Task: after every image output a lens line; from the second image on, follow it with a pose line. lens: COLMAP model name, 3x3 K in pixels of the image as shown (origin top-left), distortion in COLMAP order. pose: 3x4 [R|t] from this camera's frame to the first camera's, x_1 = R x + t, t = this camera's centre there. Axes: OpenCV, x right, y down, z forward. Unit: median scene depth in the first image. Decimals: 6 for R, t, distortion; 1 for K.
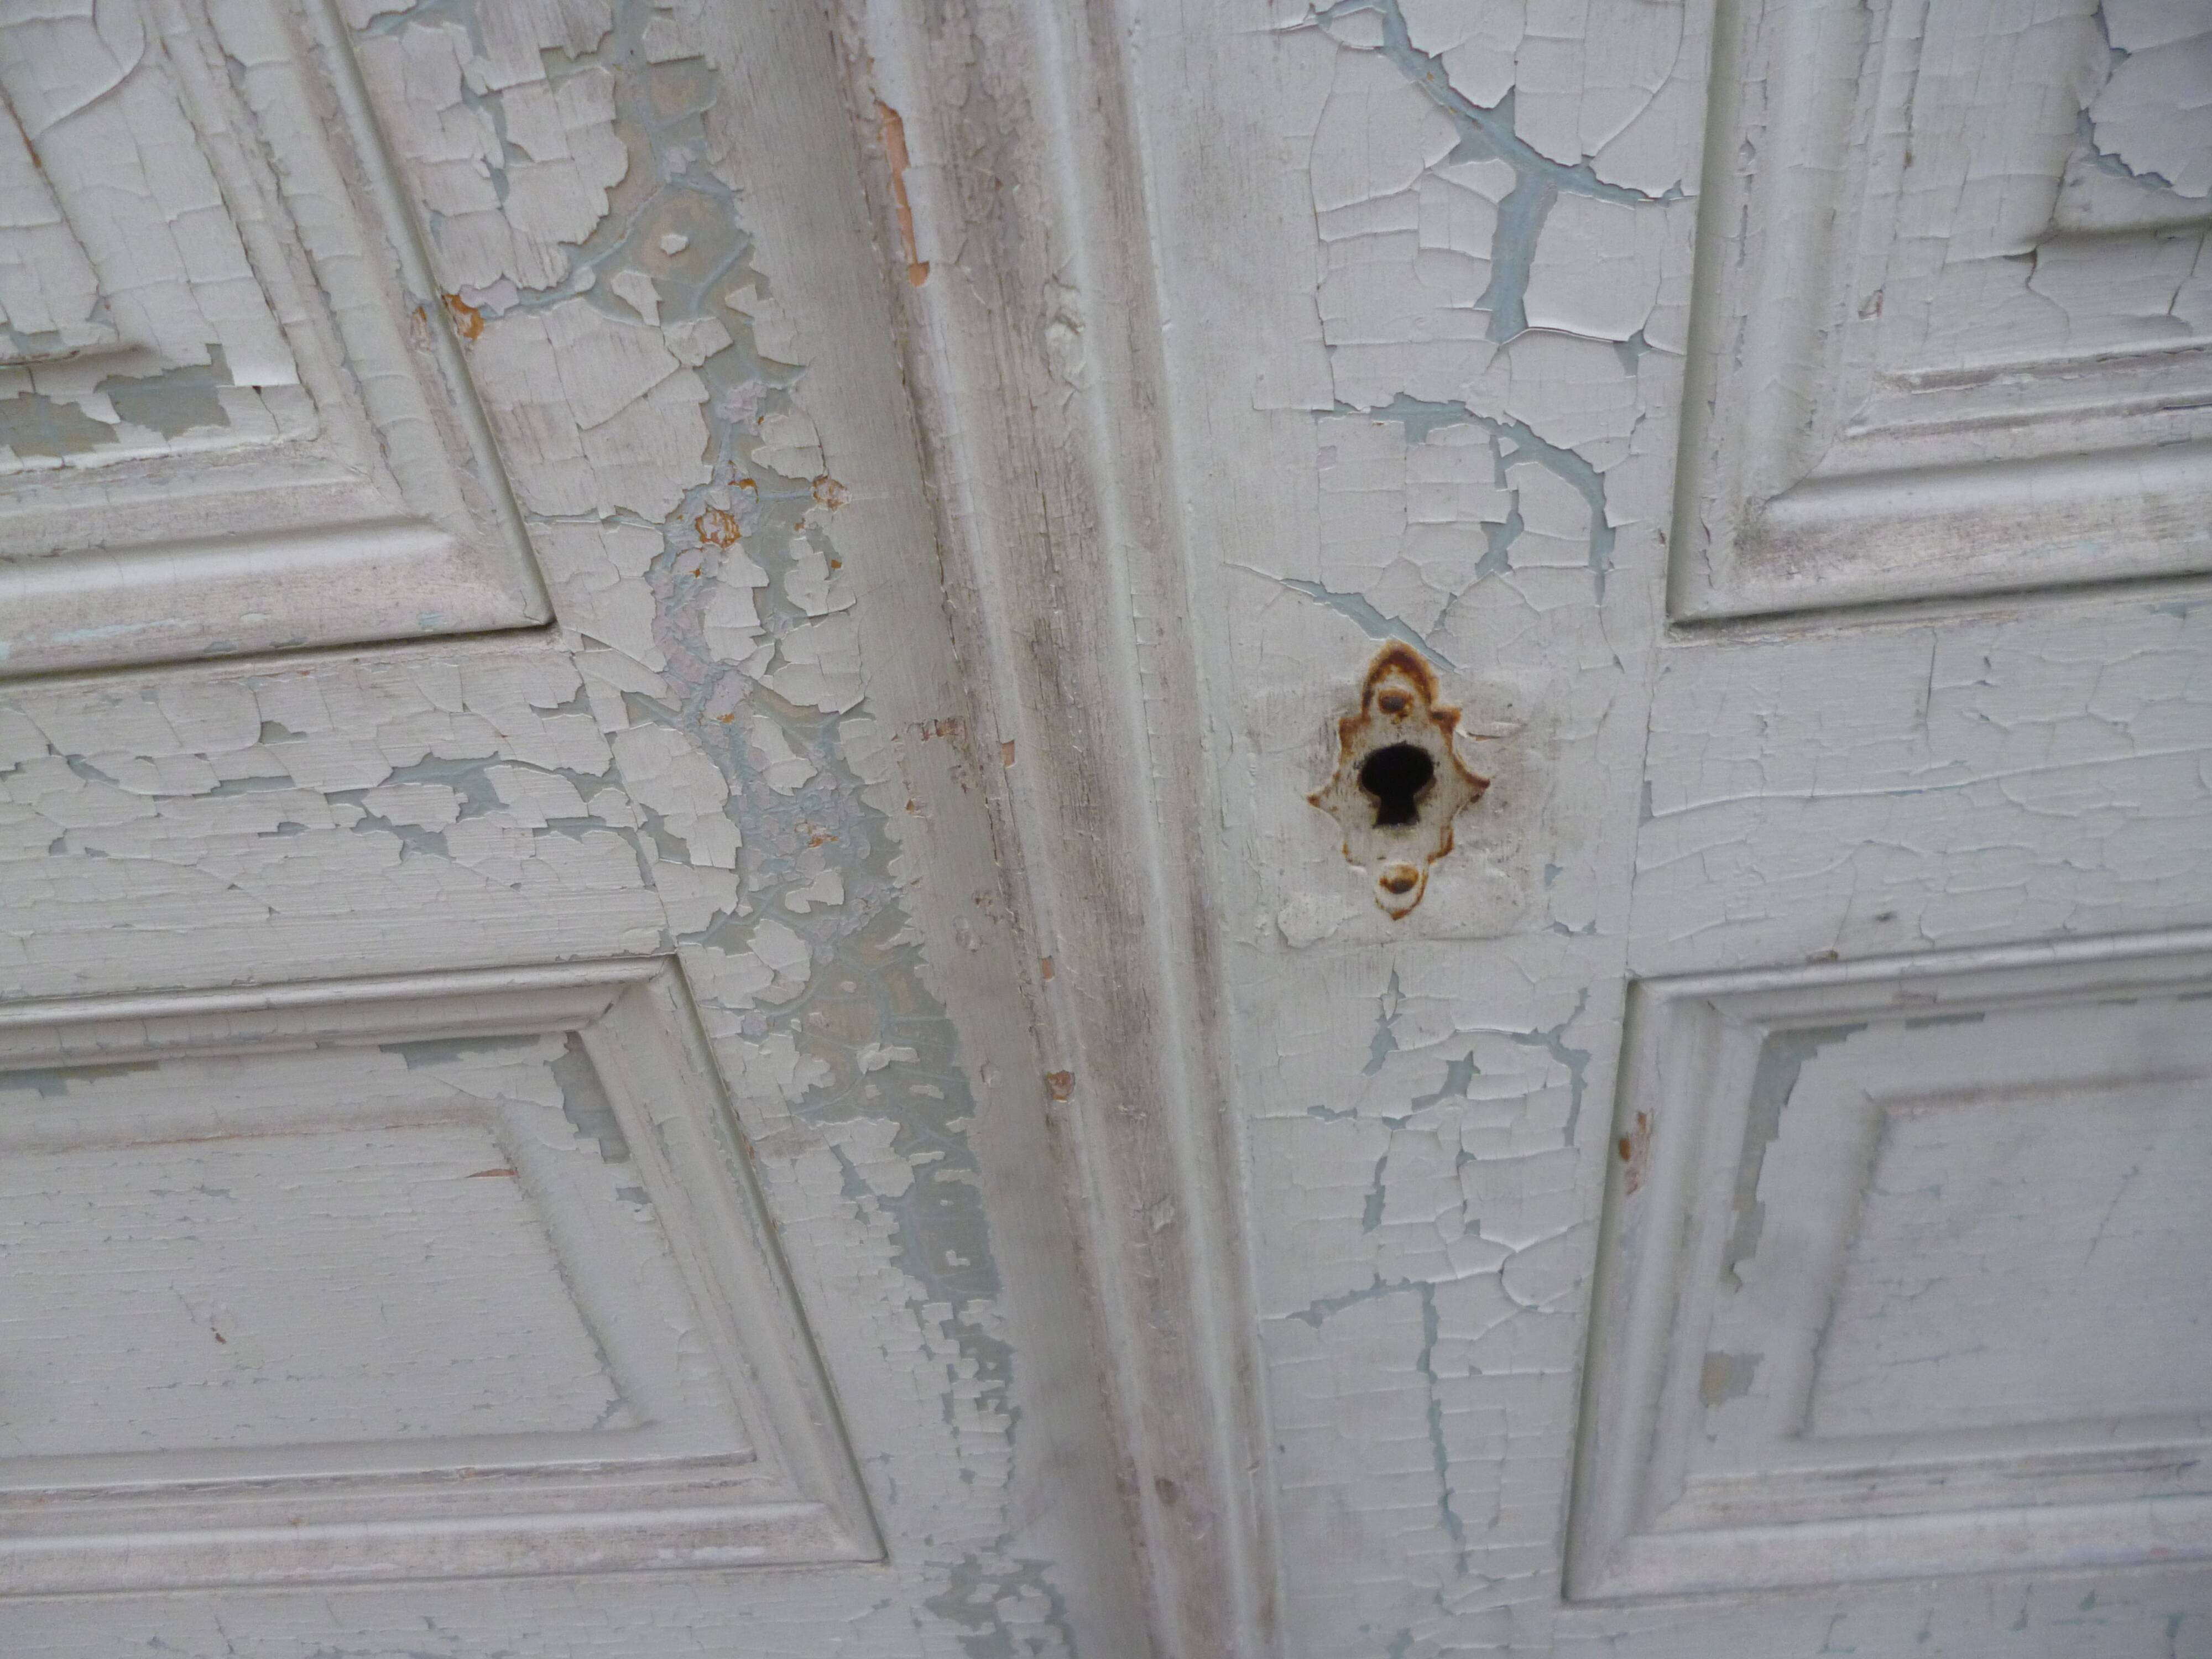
lens RADIAL K [[1811.5, 0, 1106.0], [0, 1811.5, 829.5], [0, 0, 1]] dist [-0.033671, 0.027304]
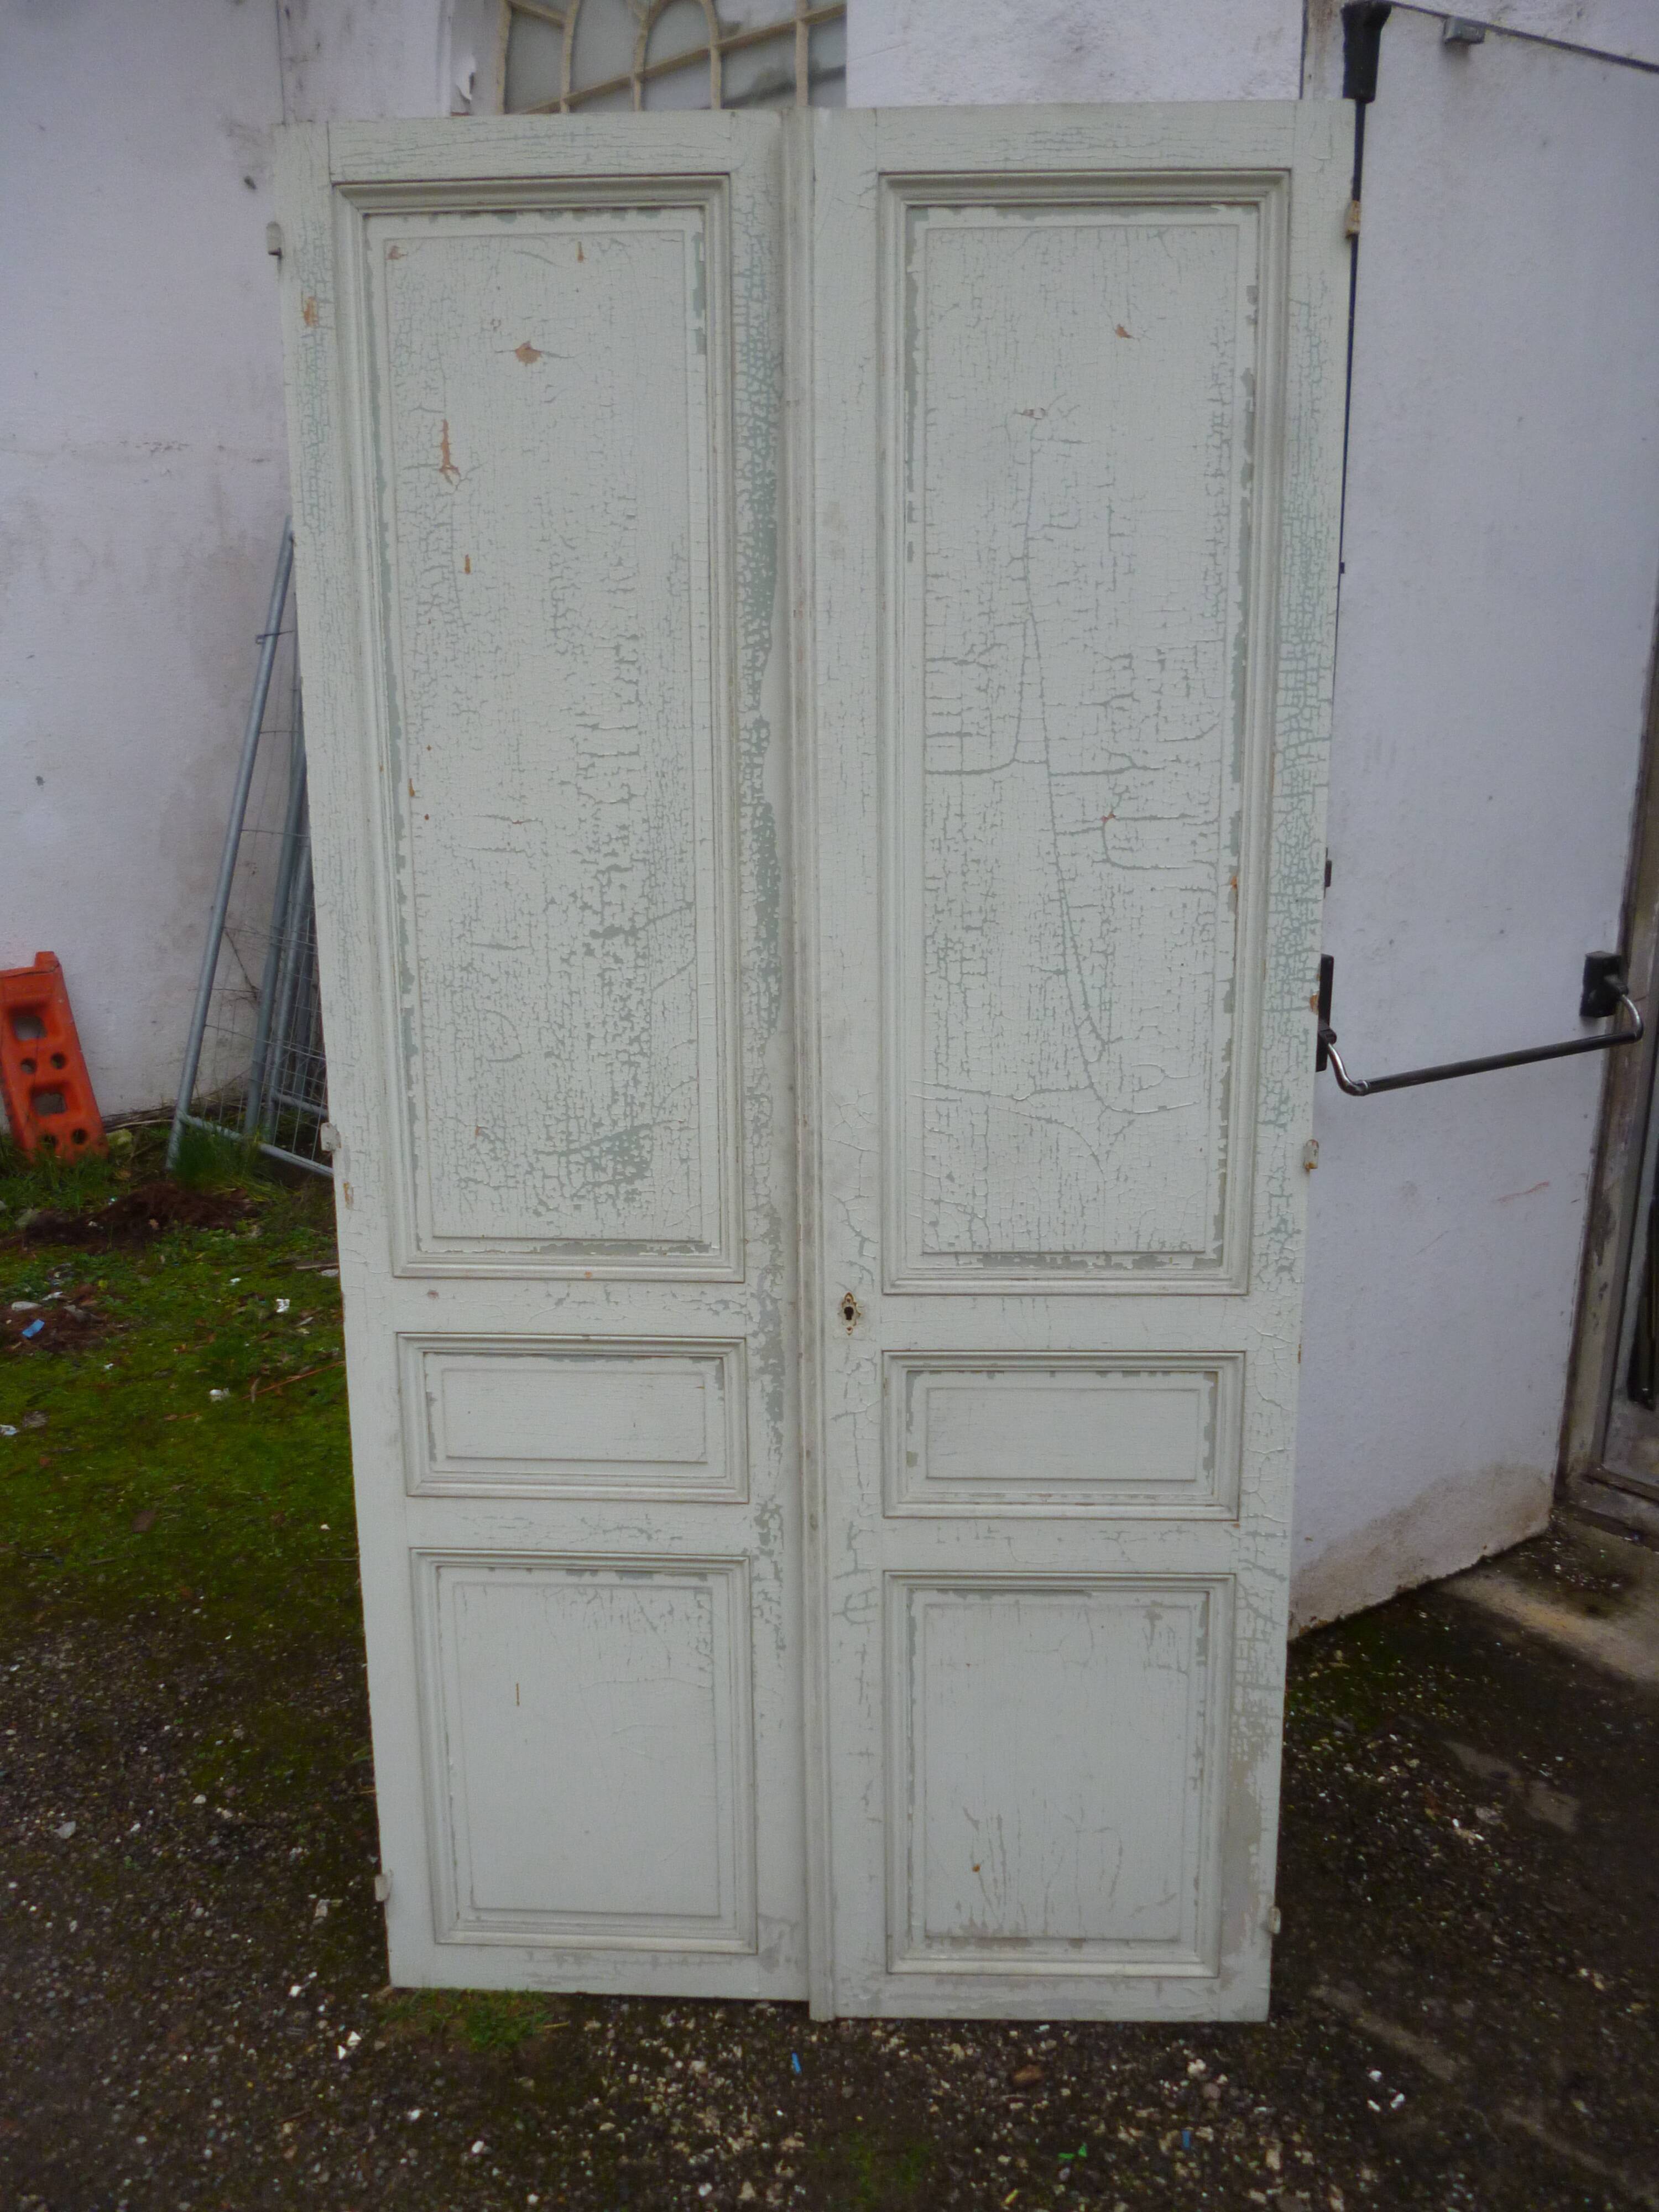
lens RADIAL K [[1903.3, 0, 801.7], [0, 1903.3, 1087.6], [0, 0, 1]] dist [-0.017101, -0.000170]
pose [[0.992542, 0.108820, -0.054934, 0.297352], [-0.121841, 0.871624, -0.474792, 2.995762], [-0.003785, 0.477944, 0.878382, -6.553982]]
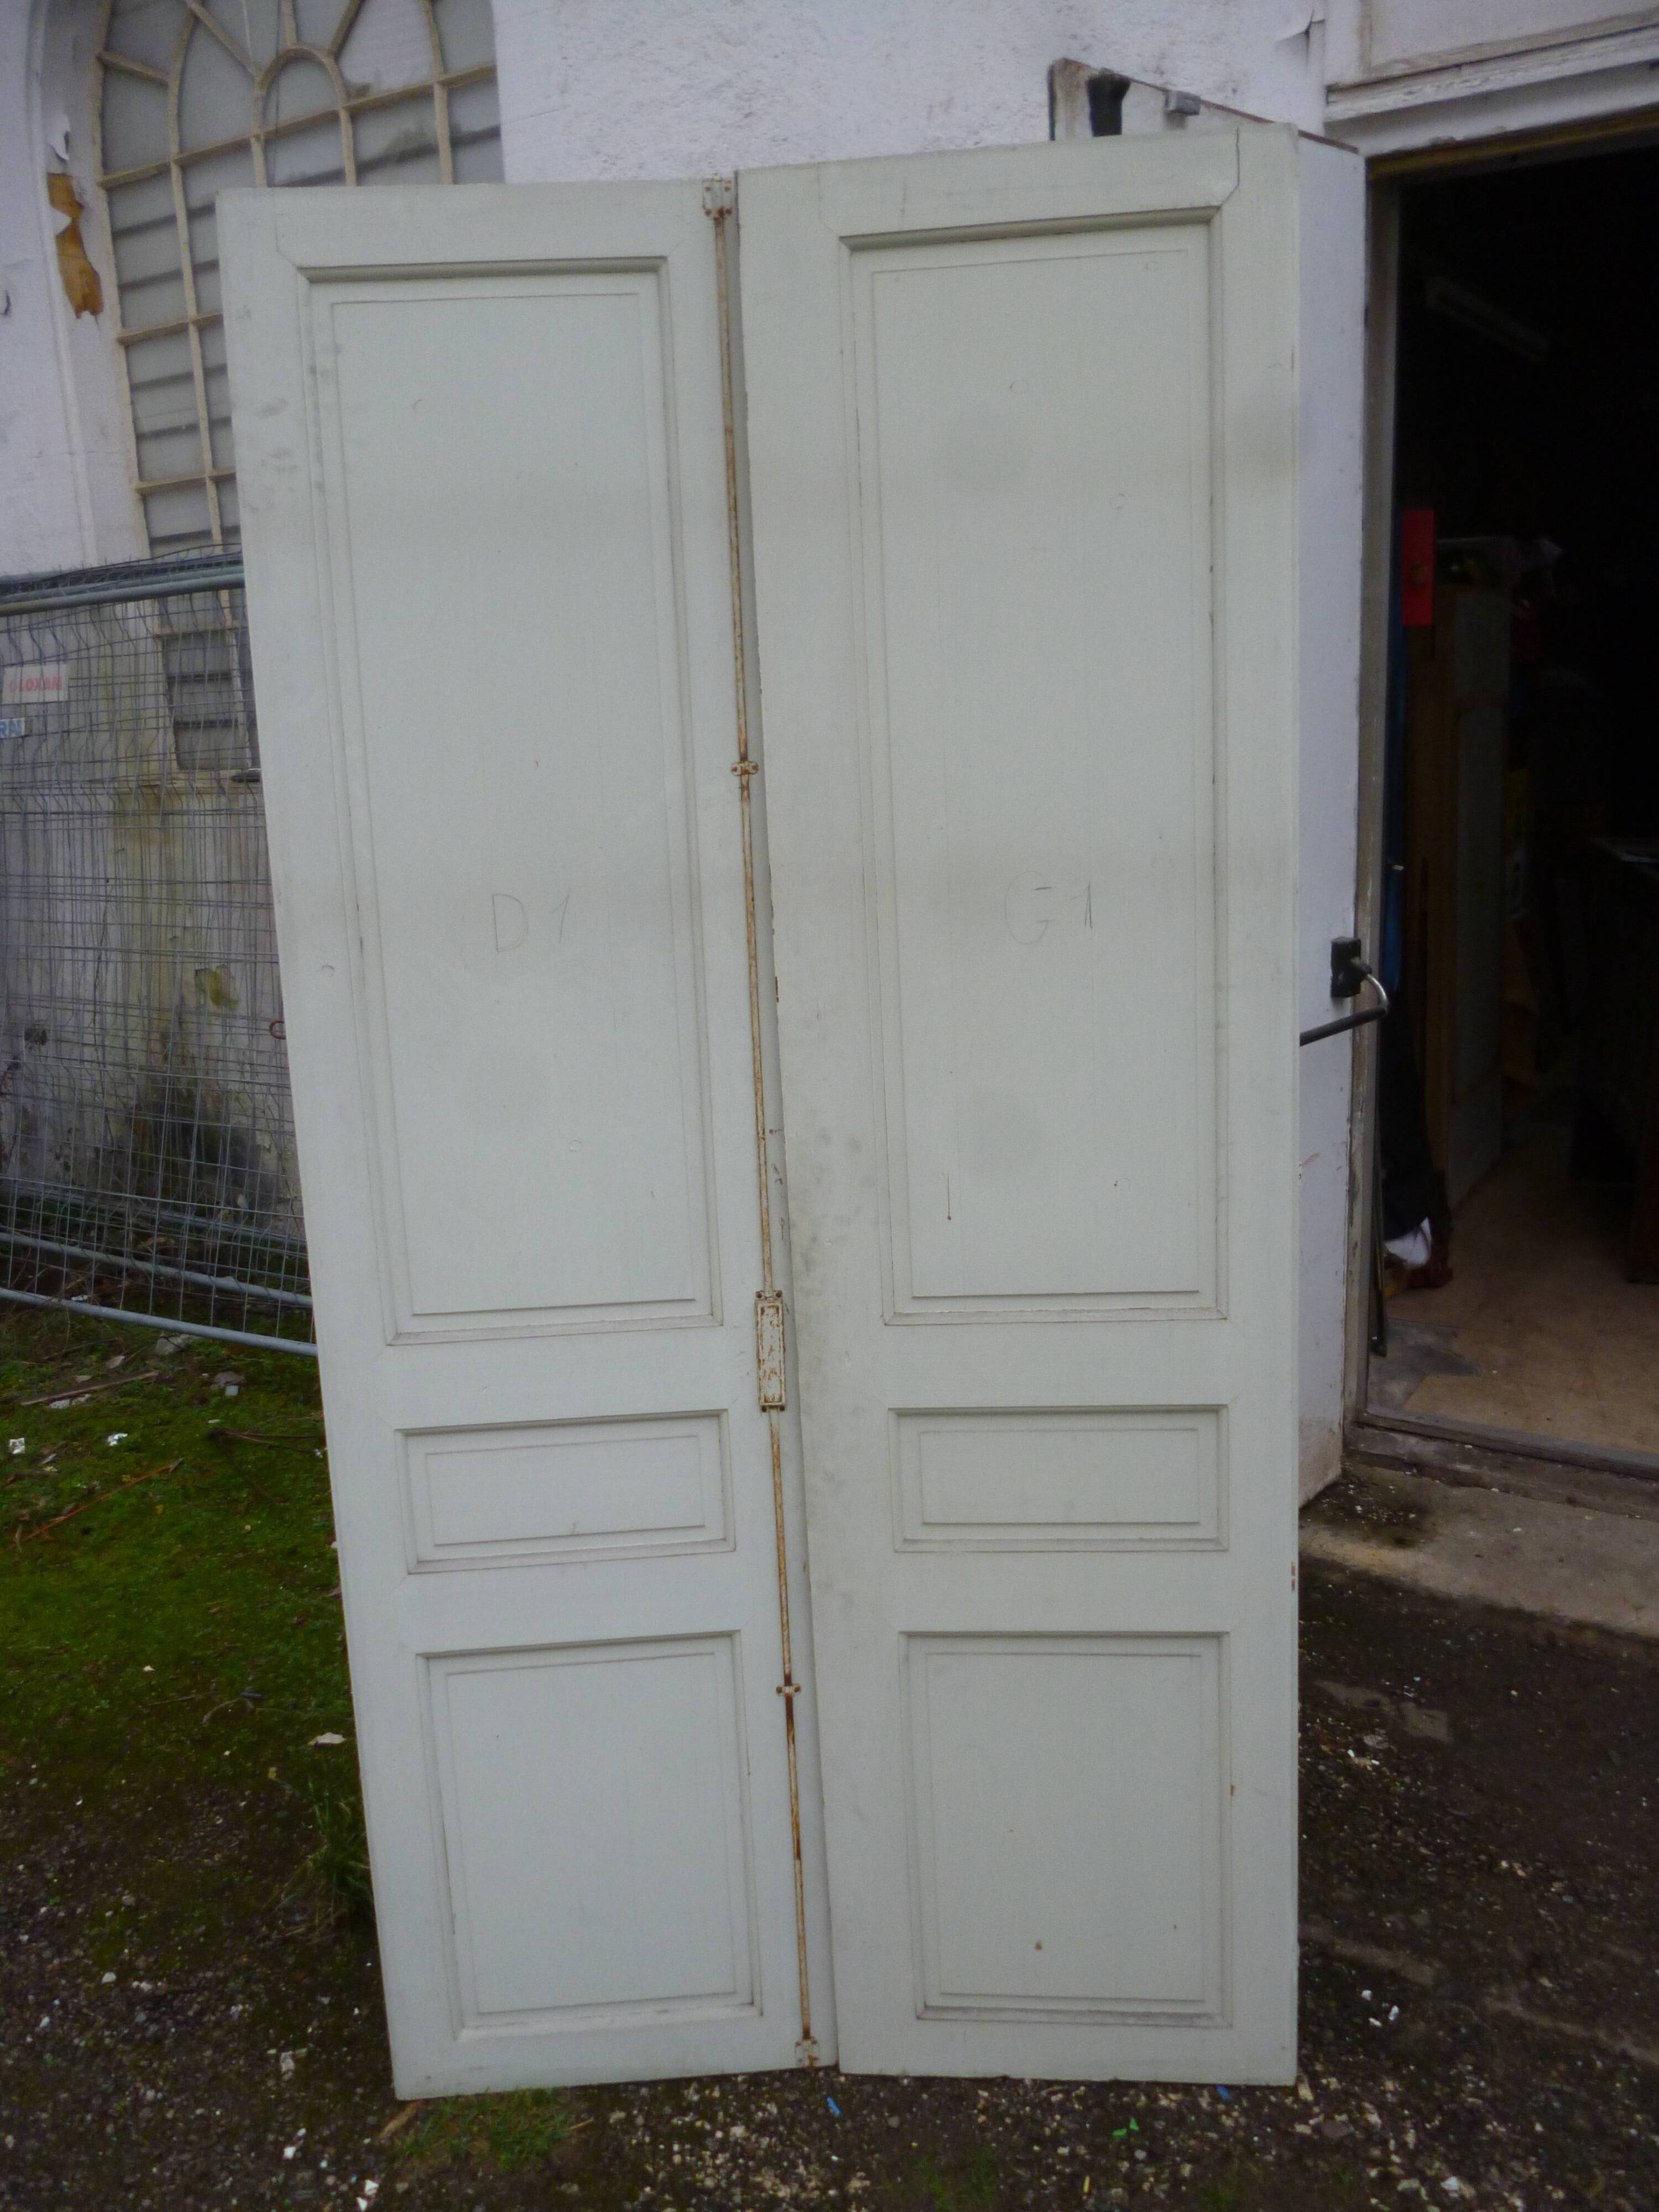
lens RADIAL K [[1907.2, 0, 827.0], [0, 1907.2, 1095.0], [0, 0, 1]] dist [-0.019954, 0.009047]
pose [[0.983298, 0.008078, 0.181822, -1.314939], [0.086168, 0.859293, -0.504174, 3.165669], [-0.160311, 0.511421, 0.844245, -6.432340]]
